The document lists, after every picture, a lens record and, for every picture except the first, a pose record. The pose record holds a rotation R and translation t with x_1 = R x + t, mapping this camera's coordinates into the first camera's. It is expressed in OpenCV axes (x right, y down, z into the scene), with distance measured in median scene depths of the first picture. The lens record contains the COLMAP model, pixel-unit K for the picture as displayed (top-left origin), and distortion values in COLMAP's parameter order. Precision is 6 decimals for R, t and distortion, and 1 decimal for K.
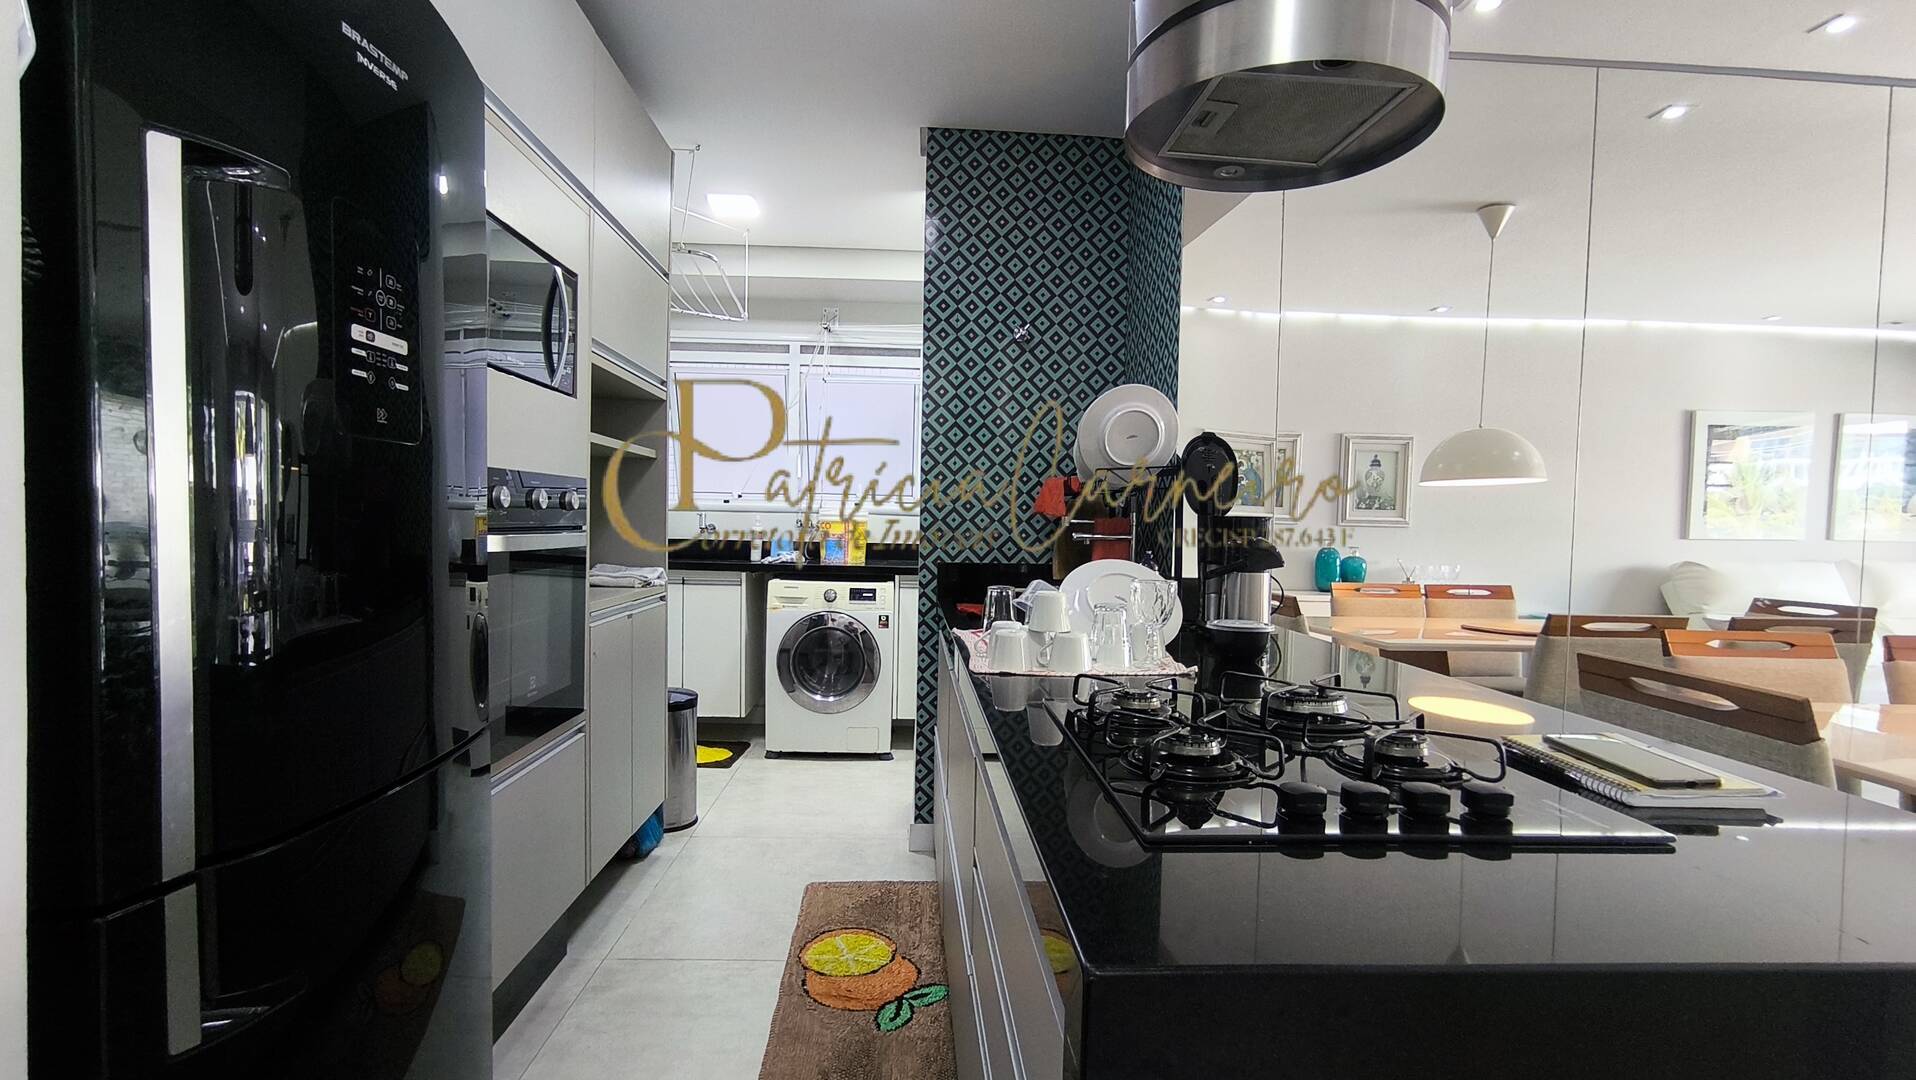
lens RADIAL K [[891.6, 0, 953.1], [0, 891.6, 555.6], [0, 0, 1]] dist [-0.036501, 0.022144]
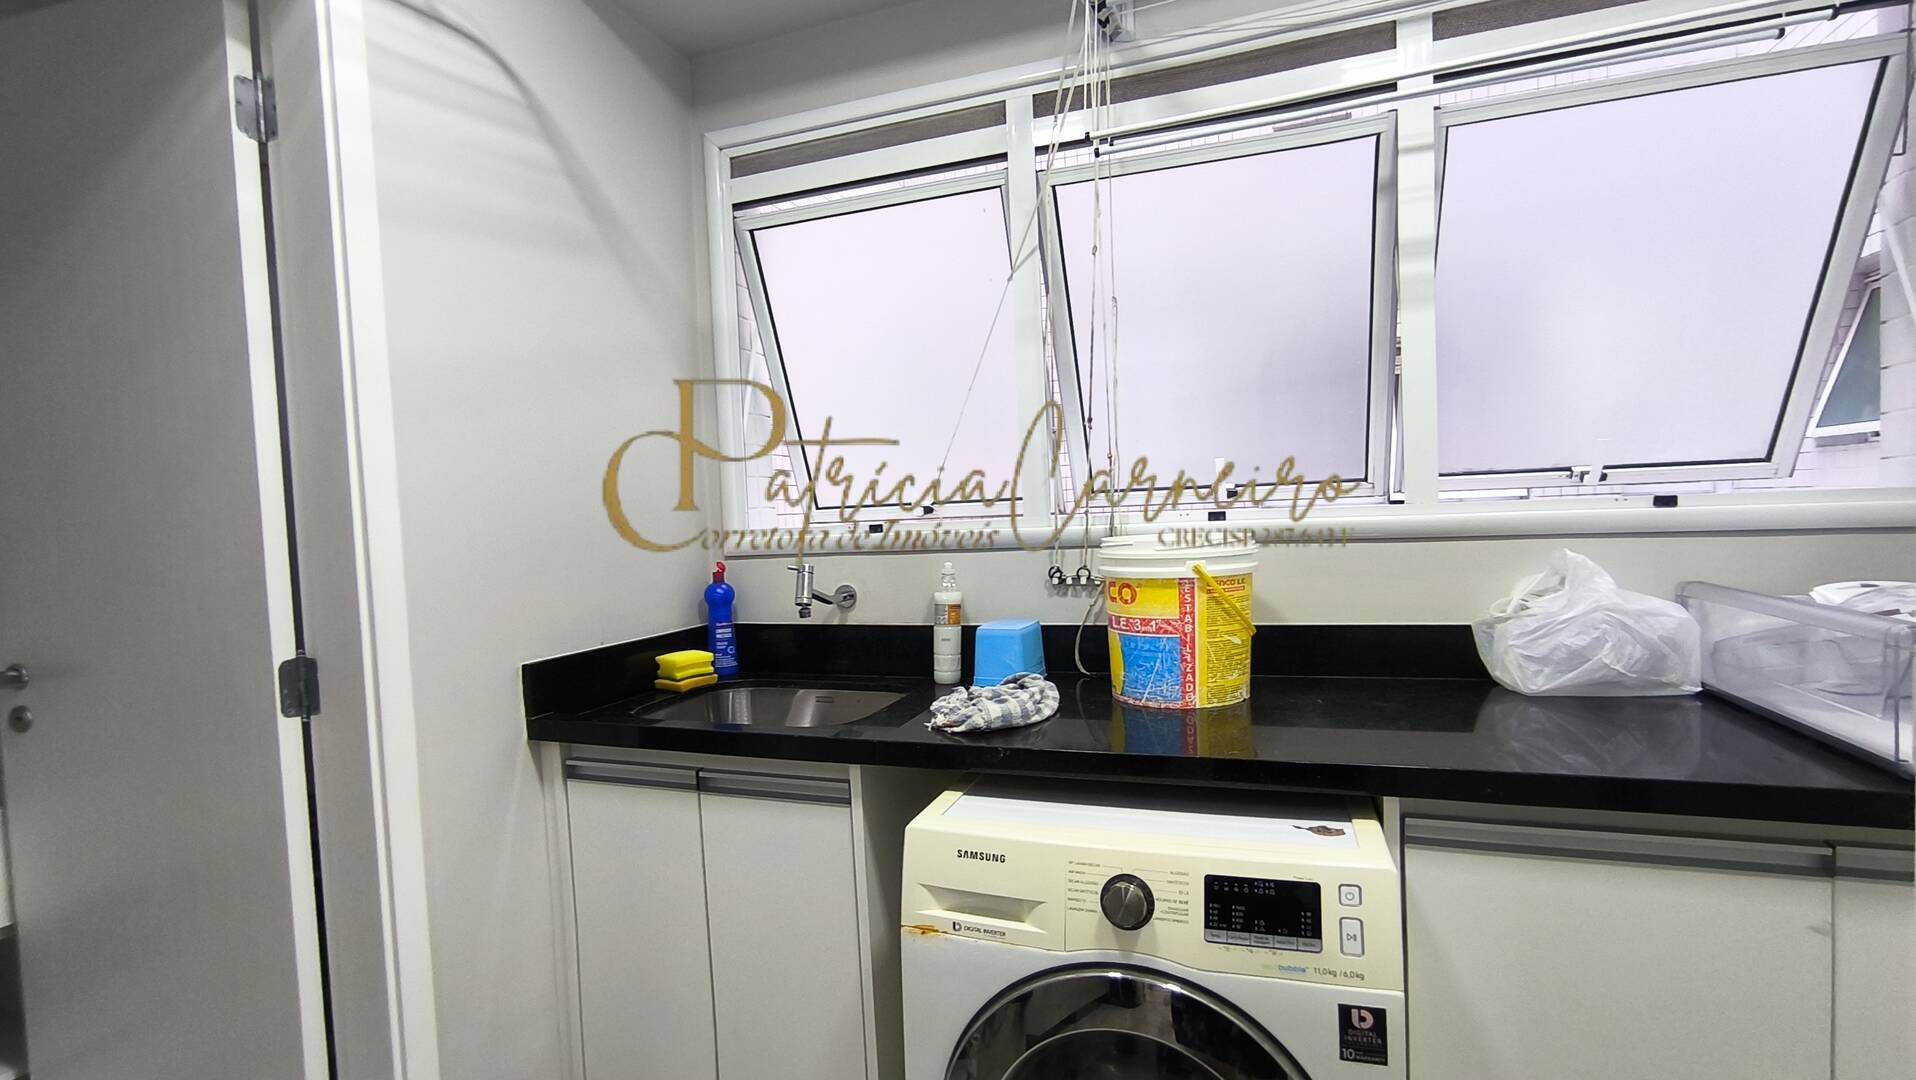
lens RADIAL K [[876.7, 0, 950.5], [0, 876.7, 555.2], [0, 0, 1]] dist [-0.024514, 0.020507]
pose [[0.926021, -0.039245, -0.375427, -0.078157], [0.042522, 0.999095, 0.000445, -0.050667], [0.375070, -0.016376, 0.926852, 0.671736]]
